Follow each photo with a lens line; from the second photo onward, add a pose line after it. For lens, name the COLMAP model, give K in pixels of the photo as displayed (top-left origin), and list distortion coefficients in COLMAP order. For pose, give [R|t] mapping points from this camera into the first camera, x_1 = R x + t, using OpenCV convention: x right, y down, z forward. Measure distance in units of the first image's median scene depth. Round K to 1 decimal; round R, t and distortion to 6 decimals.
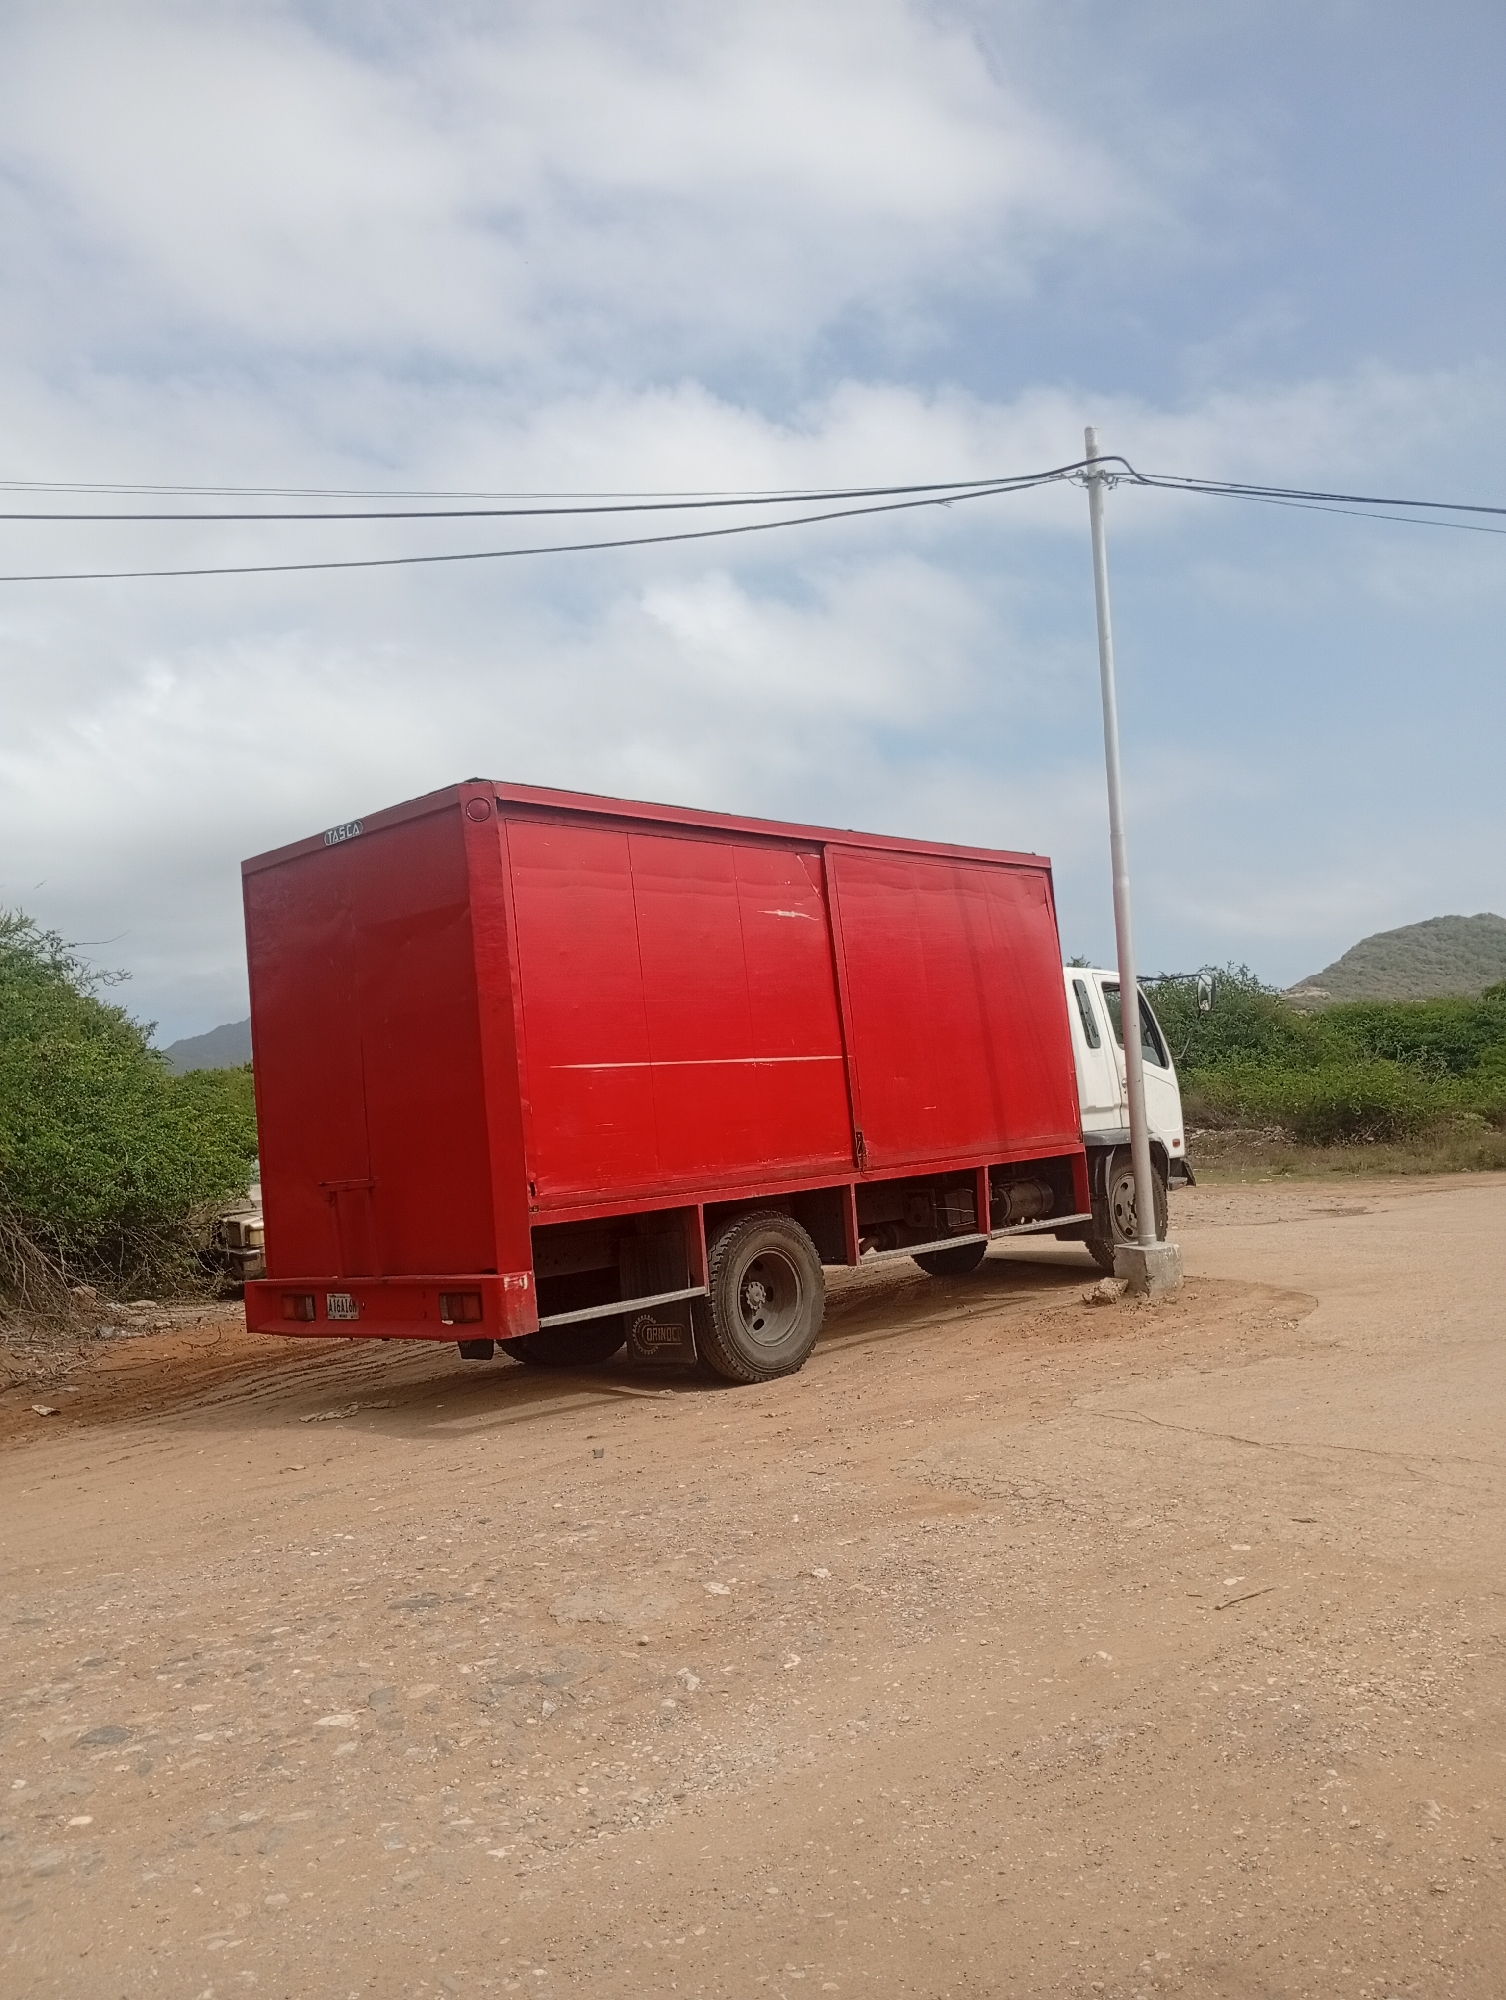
lens RADIAL K [[1518.3, 0, 755.6], [0, 1518.3, 976.5], [0, 0, 1]] dist [0.222587, -0.409882]
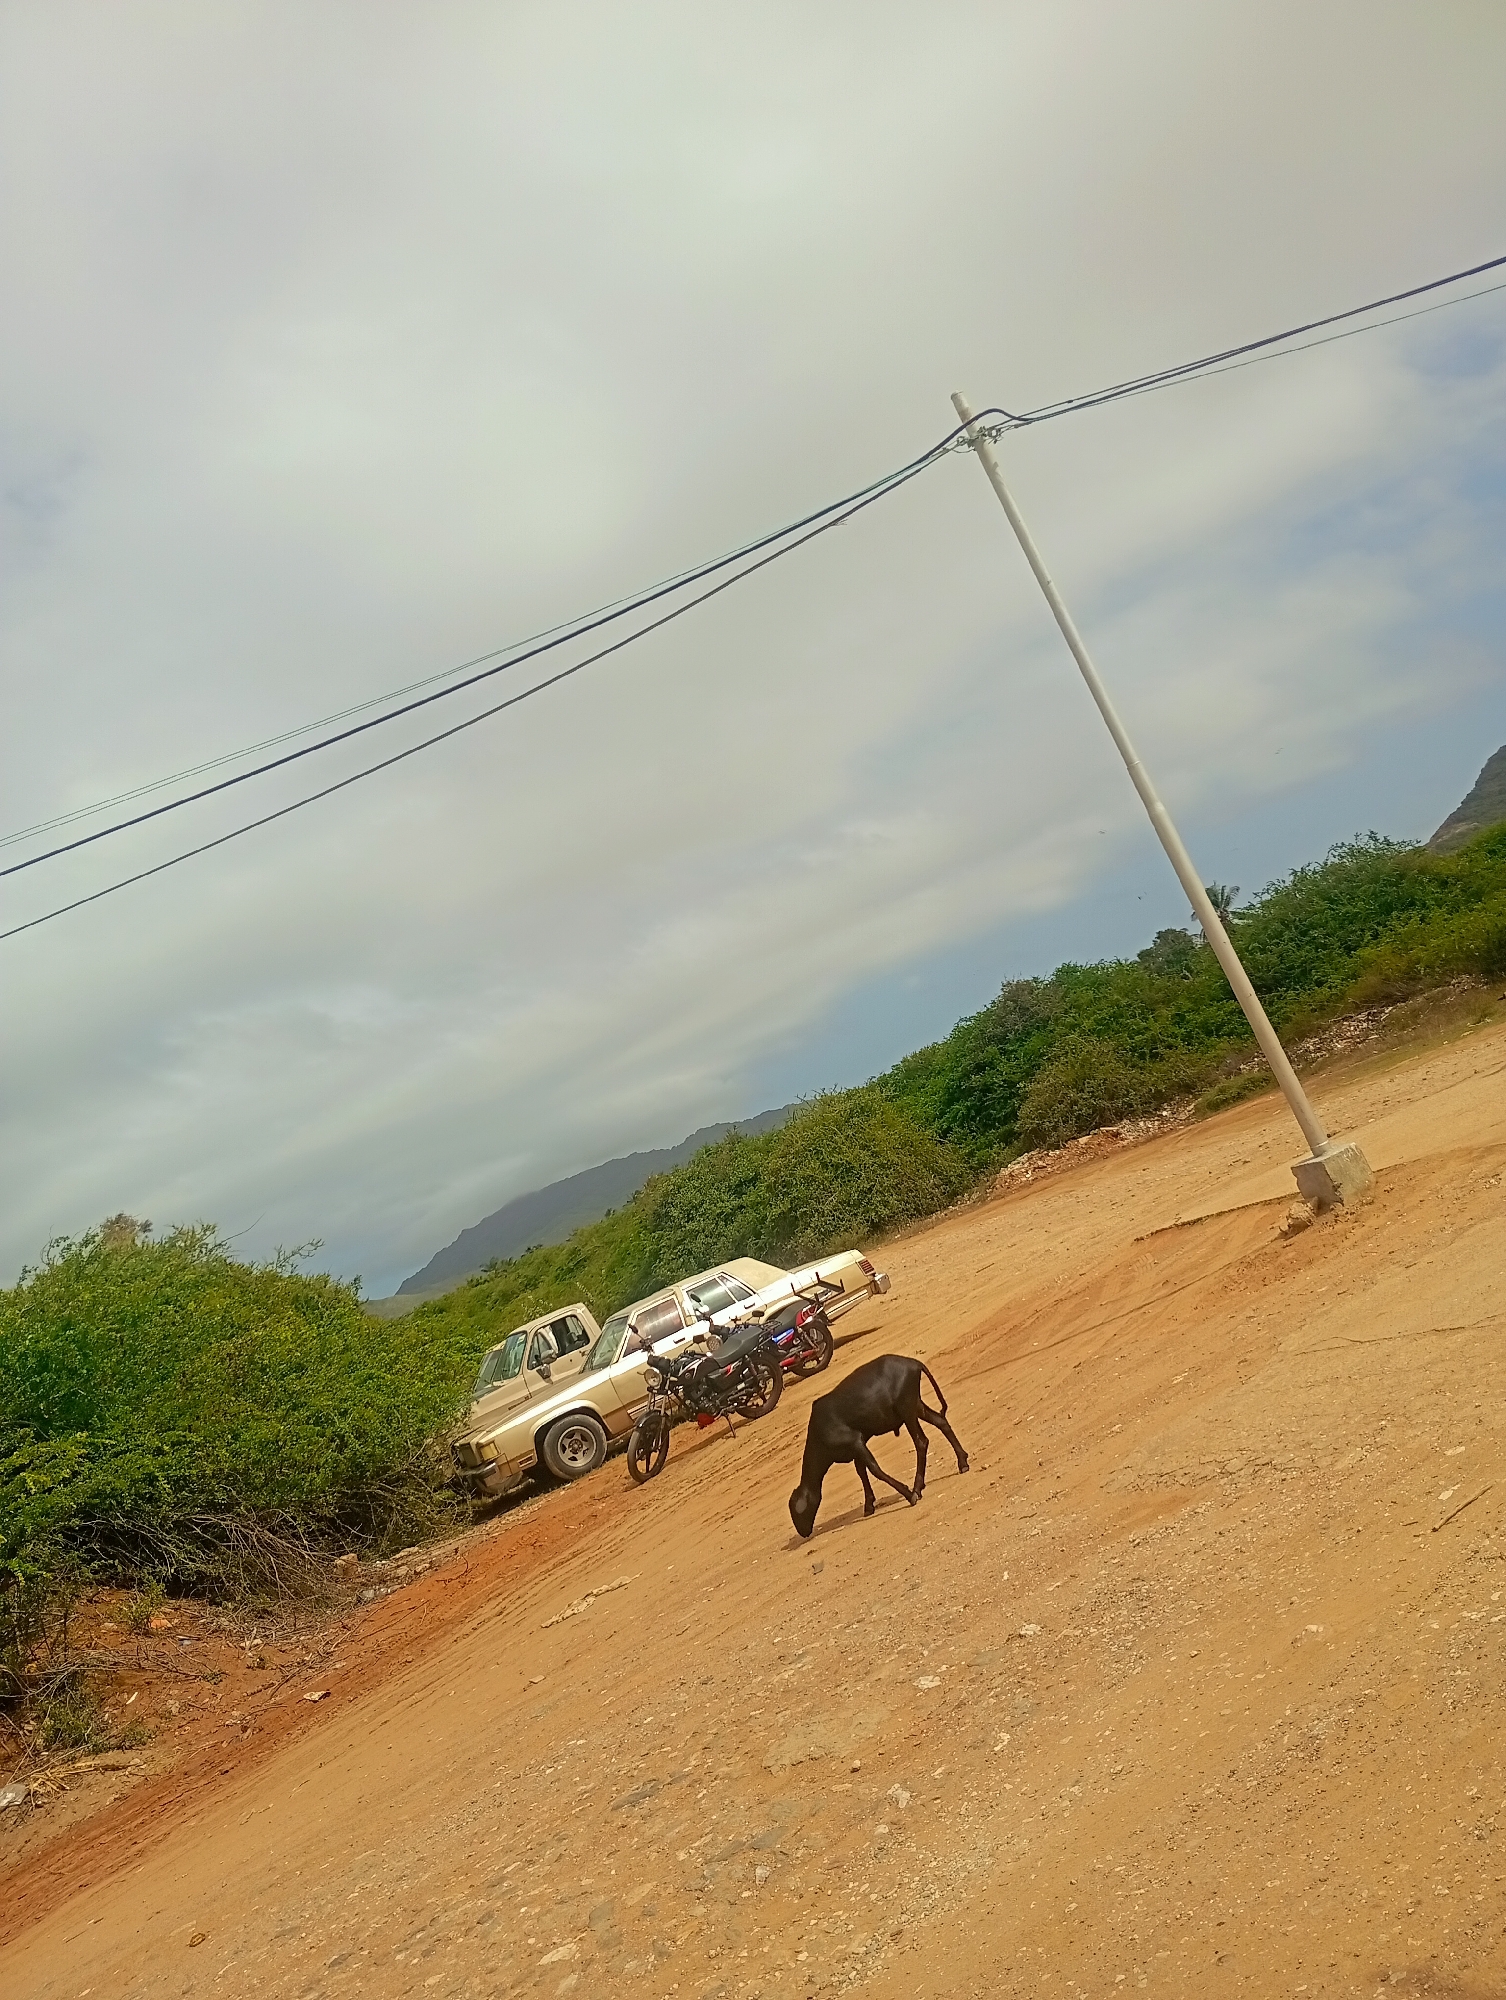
lens RADIAL K [[1522.9, 0, 751.9], [0, 1522.9, 988.3], [0, 0, 1]] dist [0.121948, -0.209200]
pose [[0.927673, -0.361667, -0.092838, 0.114927], [0.357611, 0.932085, -0.057716, 0.019538], [0.107407, 0.020342, 0.994007, 0.052725]]
